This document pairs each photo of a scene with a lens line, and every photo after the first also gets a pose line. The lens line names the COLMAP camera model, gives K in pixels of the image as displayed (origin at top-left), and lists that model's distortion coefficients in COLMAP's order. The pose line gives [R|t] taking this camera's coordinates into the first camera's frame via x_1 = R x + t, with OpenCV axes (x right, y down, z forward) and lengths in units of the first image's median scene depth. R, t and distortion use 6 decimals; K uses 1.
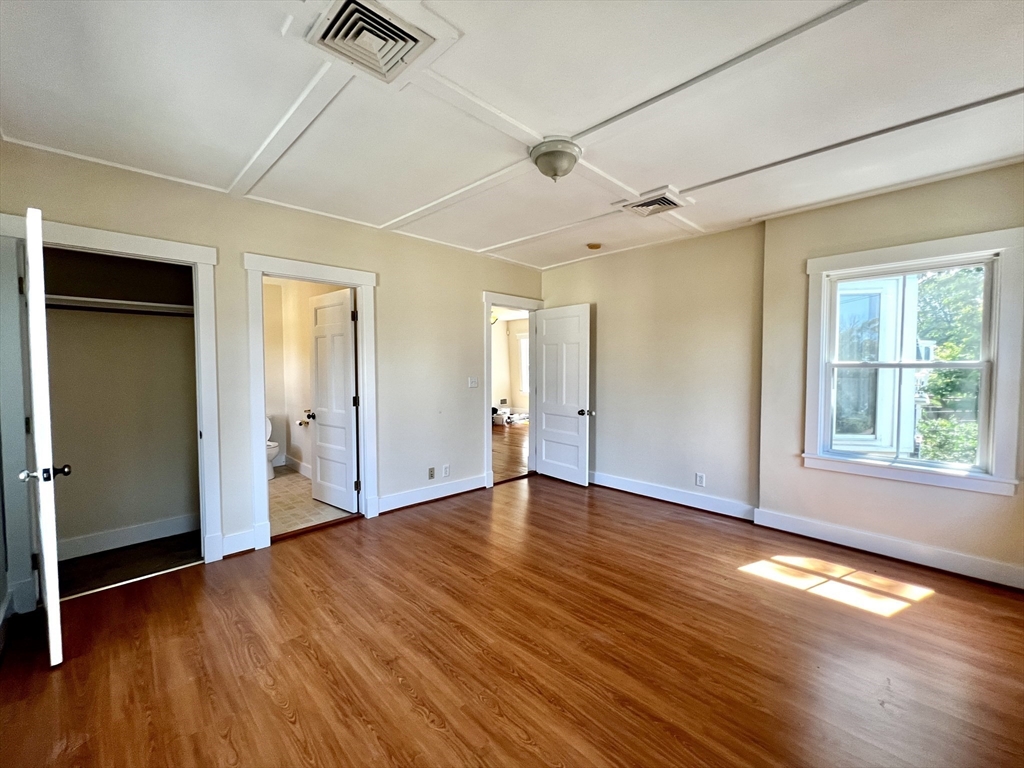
lens RADIAL K [[415.3, 0, 512.0], [0, 415.3, 384.0], [0, 0, 1]] dist [-0.000005, -0.000003]
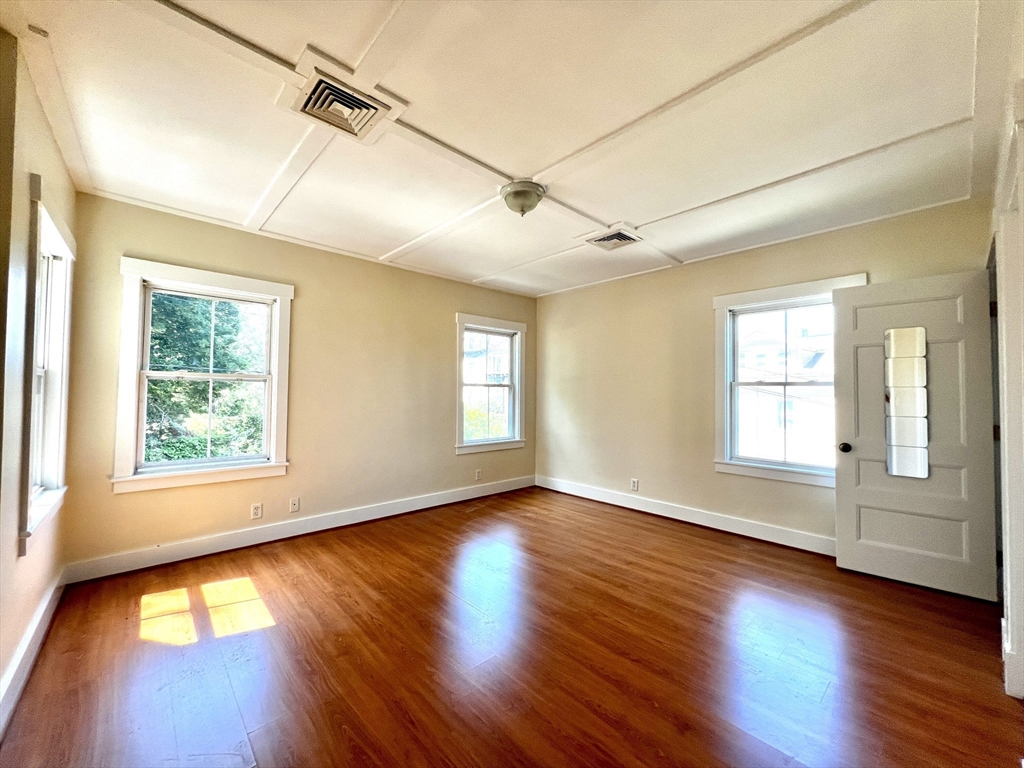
lens RADIAL K [[415.3, 0, 512.0], [0, 415.3, 384.0], [0, 0, 1]] dist [-0.000005, -0.000003]
pose [[-0.999355, -0.006063, 0.035407, 0.090966], [-0.005159, 0.999660, 0.025564, -0.052035], [-0.035550, 0.025365, -0.999046, 2.154782]]
